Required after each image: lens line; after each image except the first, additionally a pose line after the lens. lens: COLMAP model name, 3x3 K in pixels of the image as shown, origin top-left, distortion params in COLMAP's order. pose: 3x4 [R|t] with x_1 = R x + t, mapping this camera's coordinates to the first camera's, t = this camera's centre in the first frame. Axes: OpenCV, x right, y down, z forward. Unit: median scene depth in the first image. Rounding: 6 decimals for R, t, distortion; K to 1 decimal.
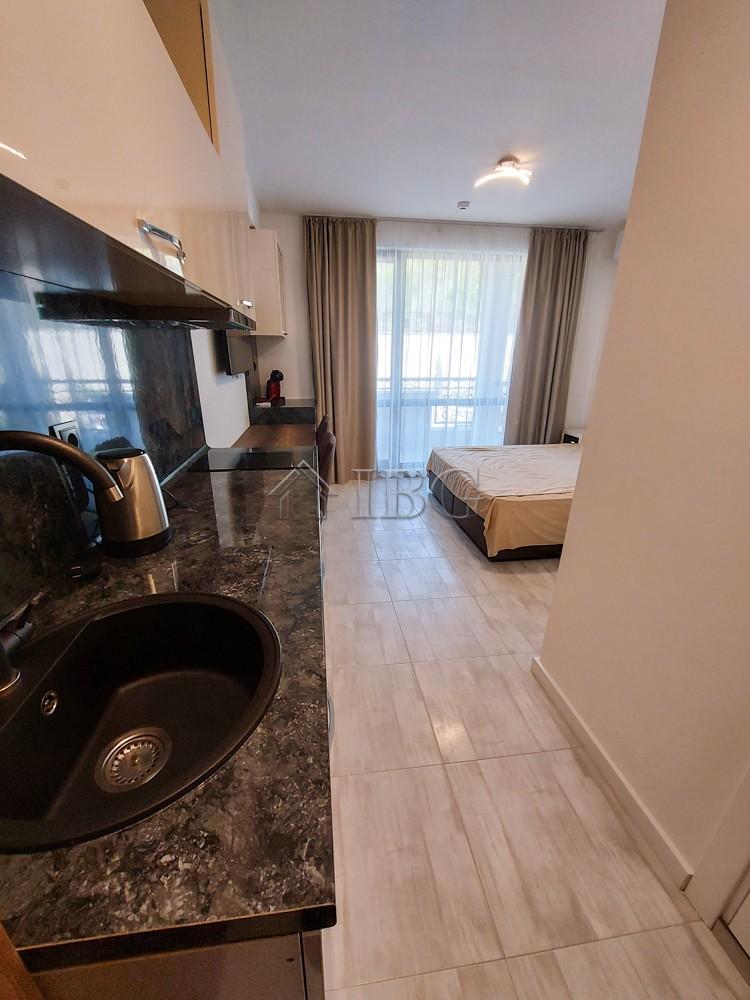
lens RADIAL K [[400.6, 0, 366.8], [0, 400.6, 503.8], [0, 0, 1]] dist [-0.013338, 0.000484]
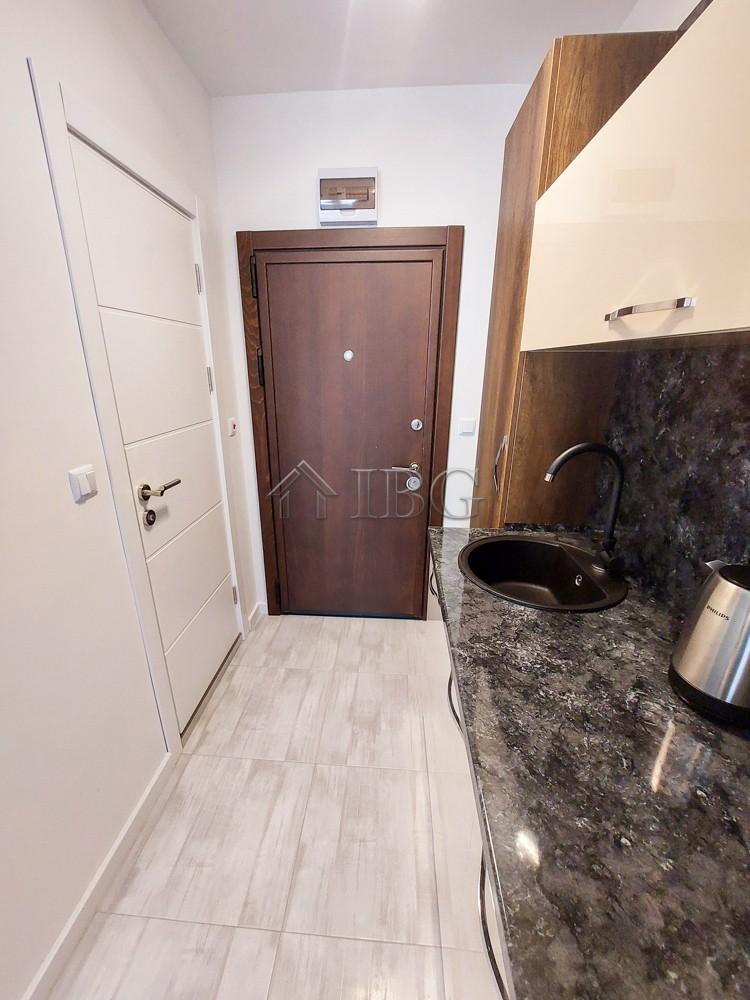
lens RADIAL K [[400.6, 0, 366.8], [0, 400.6, 503.8], [0, 0, 1]] dist [-0.013338, 0.000484]
pose [[-0.981906, -0.067848, 0.176799, -0.020938], [0.059893, 0.774424, 0.629825, -0.200412], [-0.179650, 0.629018, -0.756348, 0.452884]]
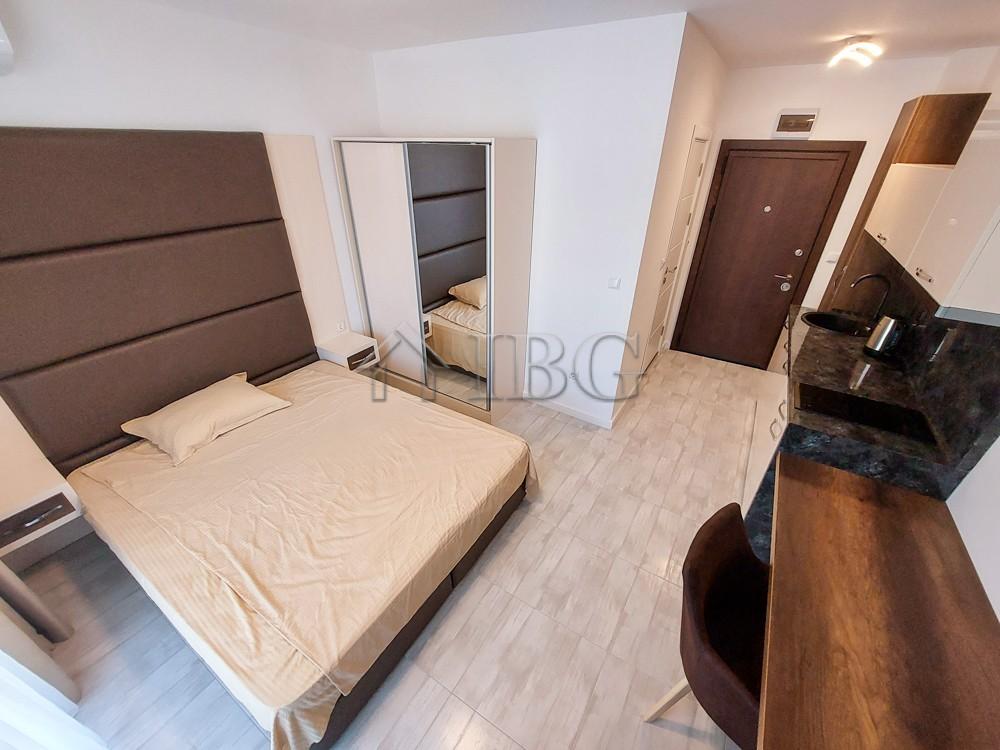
lens RADIAL K [[400.6, 0, 500.3], [0, 400.6, 384.9], [0, 0, 1]] dist [-0.013338, 0.000484]
pose [[-0.774899, -0.330456, 0.538823, -0.051695], [0.209155, 0.670379, 0.711932, -0.606168], [-0.596478, 0.664373, -0.450359, 1.115810]]
